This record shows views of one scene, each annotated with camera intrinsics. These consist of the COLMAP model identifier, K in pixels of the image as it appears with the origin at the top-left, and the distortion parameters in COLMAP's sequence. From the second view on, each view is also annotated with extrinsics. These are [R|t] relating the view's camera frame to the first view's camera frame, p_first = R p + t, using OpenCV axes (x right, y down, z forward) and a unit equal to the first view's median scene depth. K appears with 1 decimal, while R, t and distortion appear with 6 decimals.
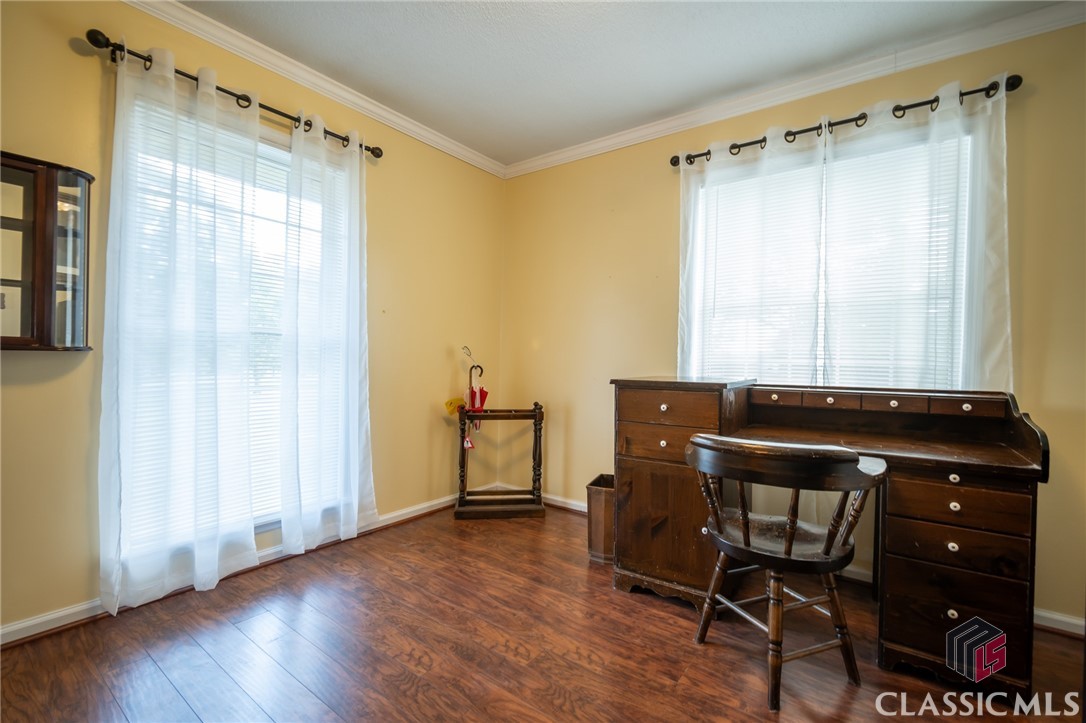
lens RADIAL K [[481.6, 0, 541.4], [0, 481.6, 361.2], [0, 0, 1]] dist [-0.000151, -0.000005]
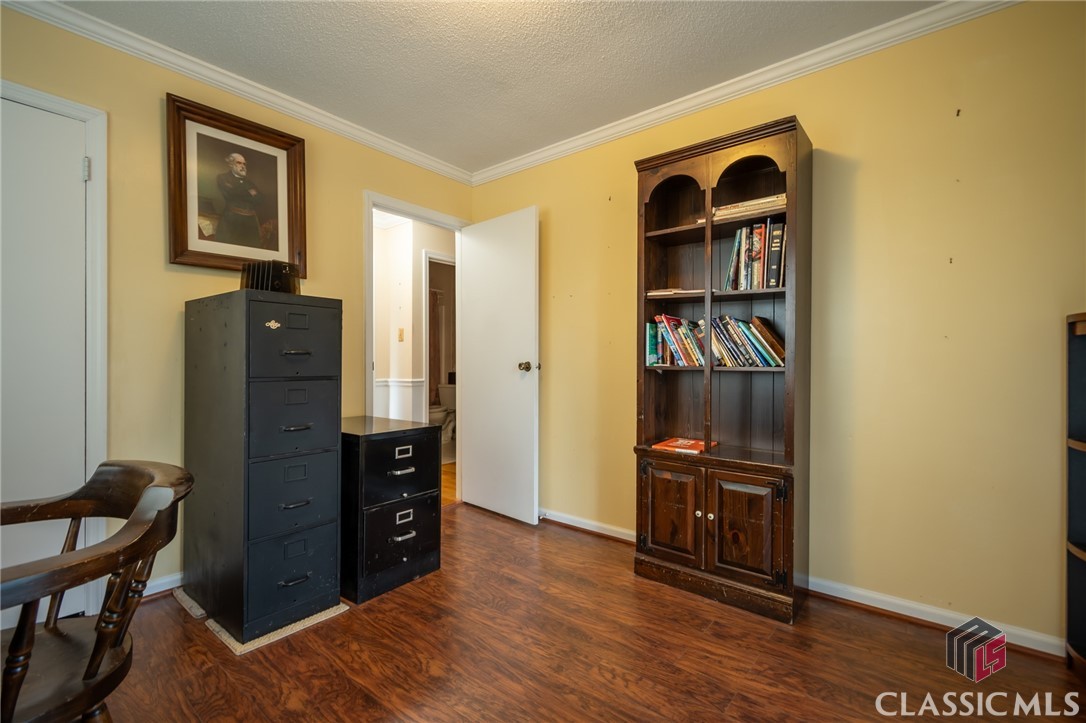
lens RADIAL K [[481.6, 0, 543.9], [0, 481.6, 362.3], [0, 0, 1]] dist [-0.000151, -0.000005]
pose [[-0.999313, -0.010817, 0.035460, 0.210239], [-0.010461, 0.999893, 0.010184, -0.025996], [-0.035566, 0.009806, -0.999319, 1.942694]]
